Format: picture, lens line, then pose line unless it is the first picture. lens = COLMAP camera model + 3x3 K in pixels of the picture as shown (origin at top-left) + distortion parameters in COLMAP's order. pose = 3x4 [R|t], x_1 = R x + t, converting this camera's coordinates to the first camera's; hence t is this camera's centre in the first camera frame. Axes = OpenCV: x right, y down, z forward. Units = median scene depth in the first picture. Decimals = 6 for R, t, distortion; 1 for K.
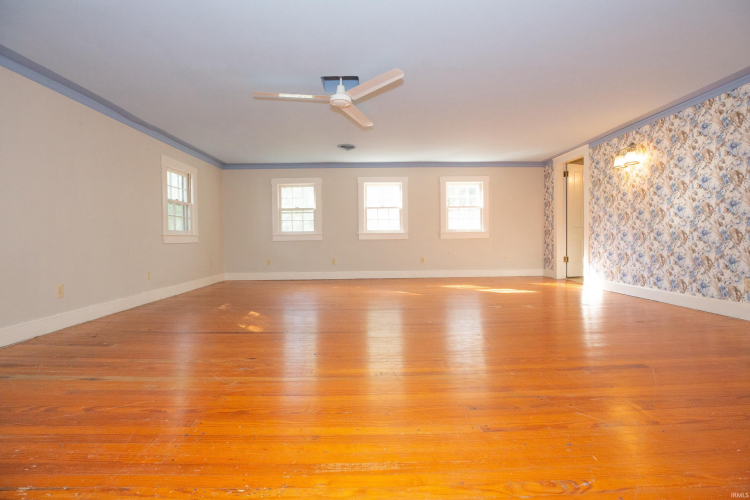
lens RADIAL K [[342.1, 0, 375.7], [0, 342.1, 251.9], [0, 0, 1]] dist [-0.001386, -0.000405]
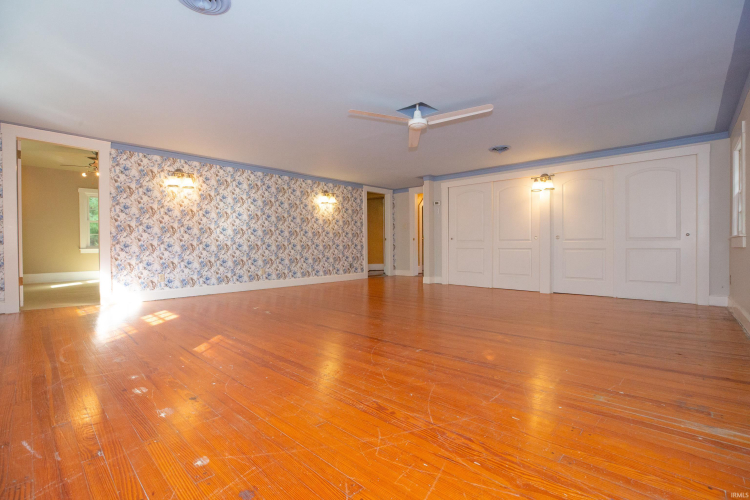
lens RADIAL K [[342.1, 0, 374.9], [0, 342.1, 247.2], [0, 0, 1]] dist [-0.001386, -0.000405]
pose [[-0.702055, 0.003866, 0.712113, -0.600859], [0.032493, 0.999118, 0.026609, -0.058393], [-0.711381, 0.041820, -0.701561, 1.426019]]
